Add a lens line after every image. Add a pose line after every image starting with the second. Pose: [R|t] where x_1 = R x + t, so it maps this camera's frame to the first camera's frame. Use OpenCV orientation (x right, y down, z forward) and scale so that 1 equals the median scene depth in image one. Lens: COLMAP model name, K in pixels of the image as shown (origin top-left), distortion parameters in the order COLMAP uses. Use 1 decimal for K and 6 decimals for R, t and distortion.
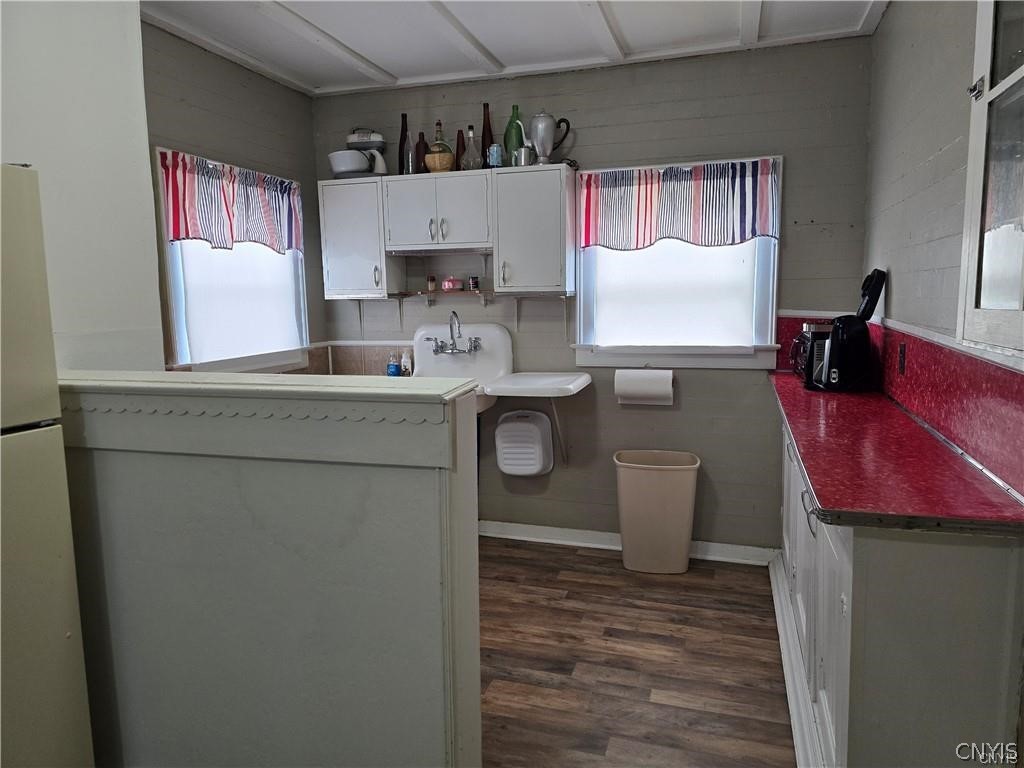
lens RADIAL K [[689.0, 0, 507.7], [0, 689.0, 386.6], [0, 0, 1]] dist [0.042631, -0.051684]
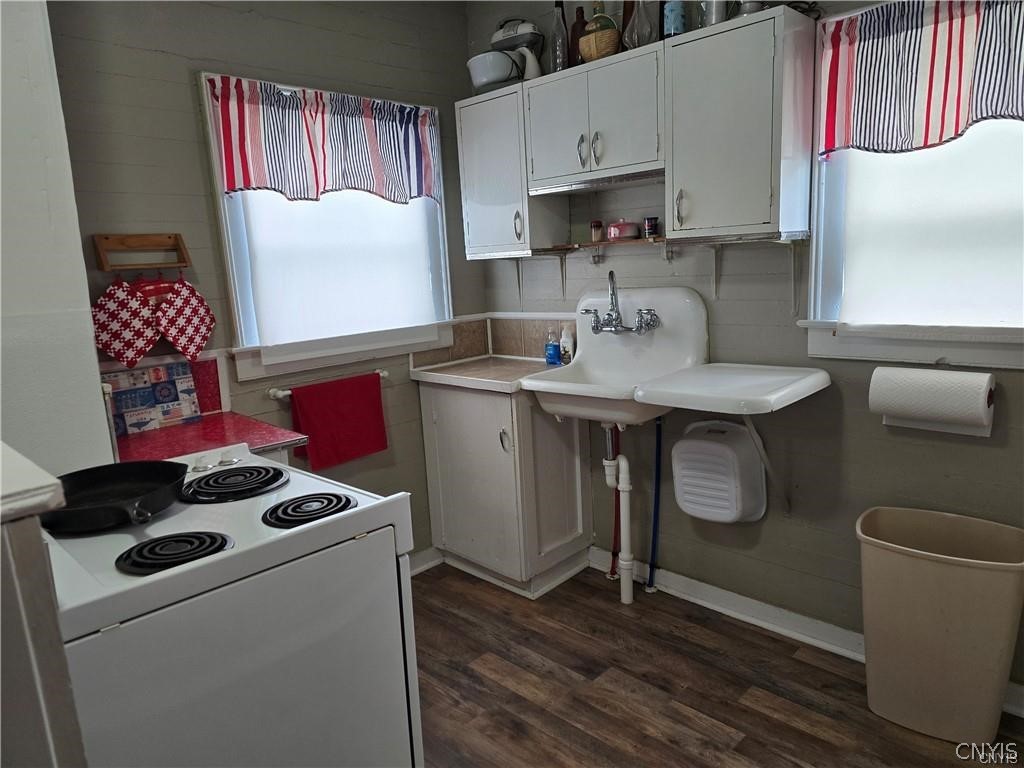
lens RADIAL K [[689.0, 0, 512.6], [0, 689.0, 390.9], [0, 0, 1]] dist [0.042631, -0.051684]
pose [[0.891305, 0.053771, -0.450205, 0.149275], [-0.022773, 0.996999, 0.073993, -0.040629], [0.452832, -0.055698, 0.889854, 0.350295]]
